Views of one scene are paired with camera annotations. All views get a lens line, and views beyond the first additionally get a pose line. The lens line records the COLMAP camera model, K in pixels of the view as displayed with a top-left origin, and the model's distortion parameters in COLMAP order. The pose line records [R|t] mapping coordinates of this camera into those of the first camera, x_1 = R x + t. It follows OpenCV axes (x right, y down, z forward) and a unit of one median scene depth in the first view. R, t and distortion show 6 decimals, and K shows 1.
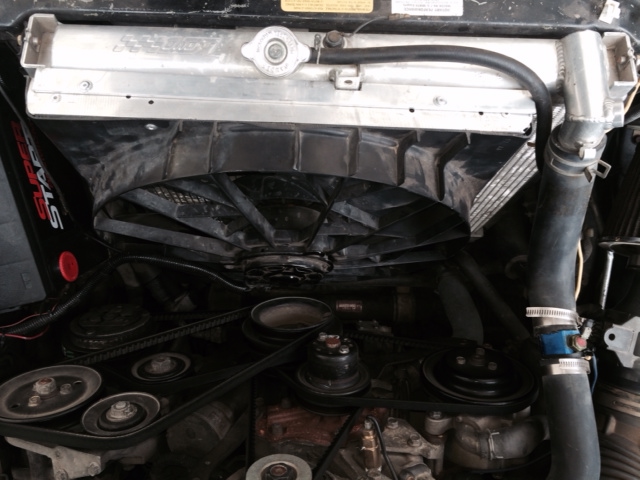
lens RADIAL K [[554.0, 0, 323.9], [0, 554.0, 240.0], [0, 0, 1]] dist [0.003590, -0.010497]
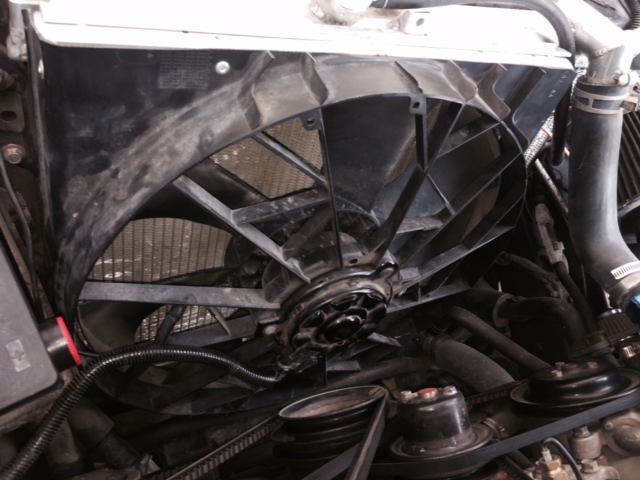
lens RADIAL K [[554.0, 0, 323.9], [0, 554.0, 240.0], [0, 0, 1]] dist [0.003590, -0.010497]
pose [[0.893053, -0.164671, 0.418735, -0.438979], [0.319001, 0.888030, -0.331121, 0.230776], [-0.317324, 0.429286, 0.845588, 0.359381]]
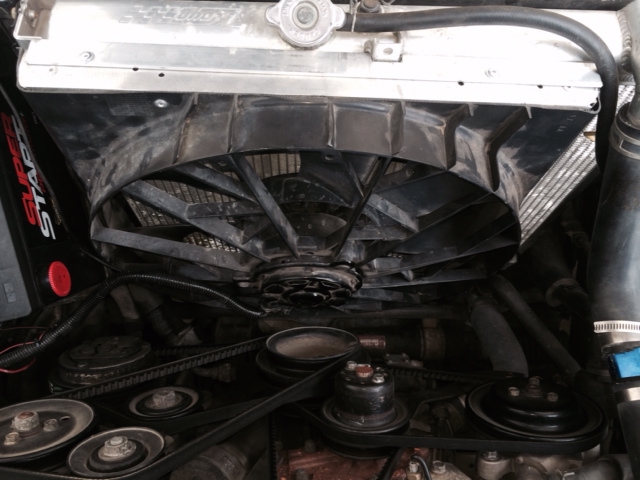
lens RADIAL K [[557.7, 0, 320.0], [0, 557.7, 240.0], [0, 0, 1]] dist [0.007037, -0.019456]
pose [[0.999904, -0.013752, -0.001541, -0.054033], [0.013492, 0.993590, -0.112239, 0.088434], [0.003075, 0.112208, 0.993680, 0.132346]]
